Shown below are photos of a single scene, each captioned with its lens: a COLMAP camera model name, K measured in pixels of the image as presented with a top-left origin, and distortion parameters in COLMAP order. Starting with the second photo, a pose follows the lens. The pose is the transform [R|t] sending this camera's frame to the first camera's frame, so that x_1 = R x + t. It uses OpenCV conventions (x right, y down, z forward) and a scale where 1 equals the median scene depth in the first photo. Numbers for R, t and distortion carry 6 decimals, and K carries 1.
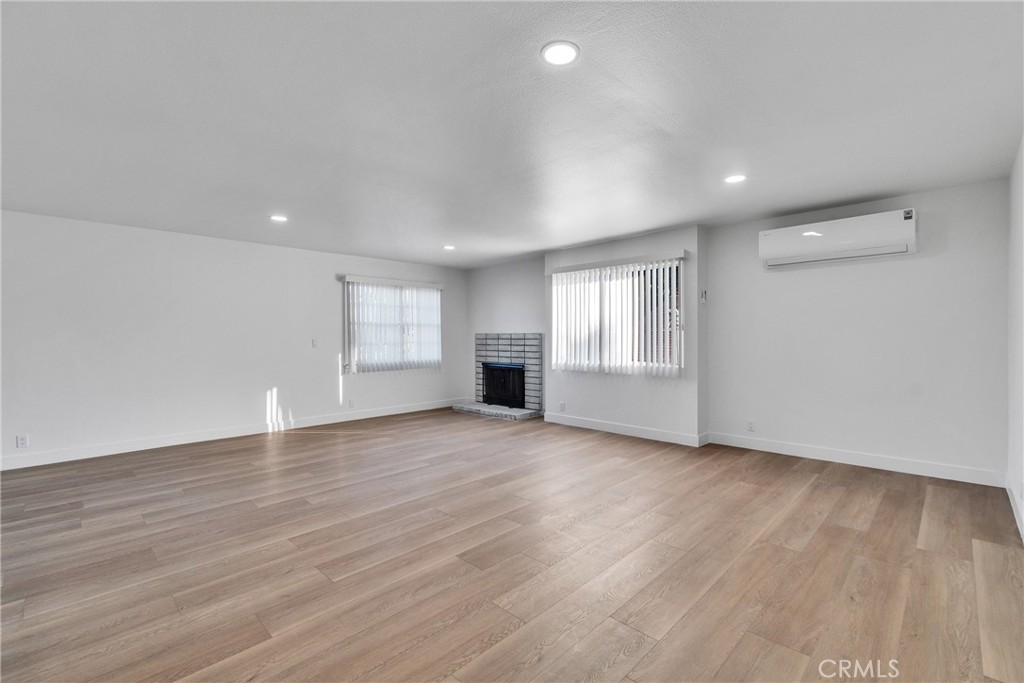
lens RADIAL K [[449.0, 0, 511.2], [0, 449.0, 339.4], [0, 0, 1]] dist [0.003119, -0.001174]
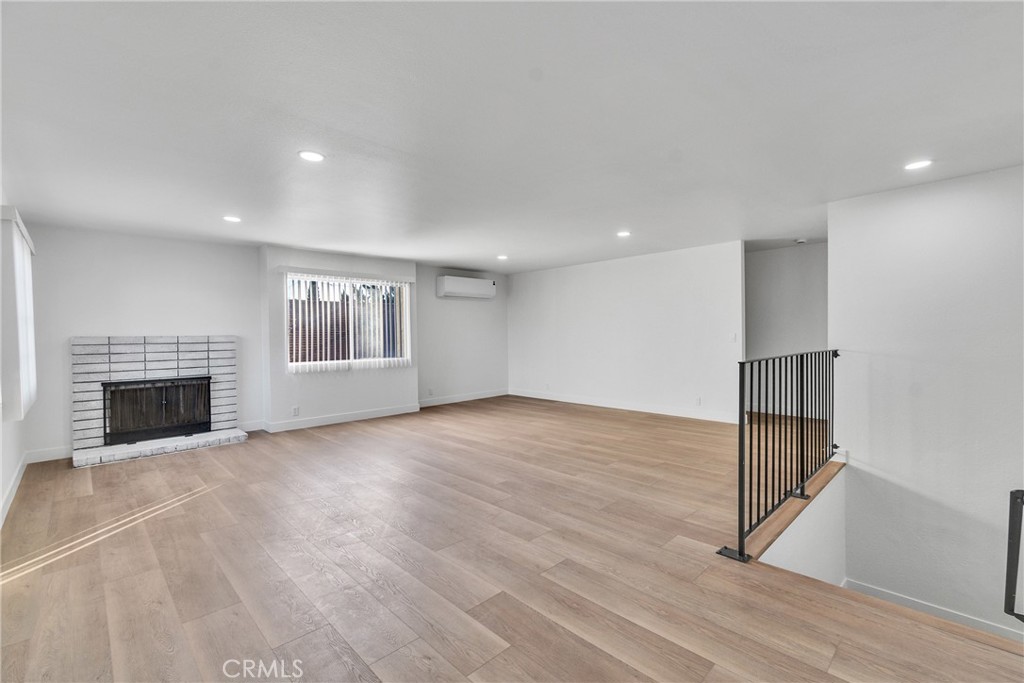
lens RADIAL K [[449.0, 0, 515.9], [0, 449.0, 337.2], [0, 0, 1]] dist [0.003119, -0.001174]
pose [[0.023606, -0.004325, 0.999712, -0.758983], [0.020187, 0.999789, 0.003848, -0.003073], [-0.999517, 0.020091, 0.023688, 0.449083]]
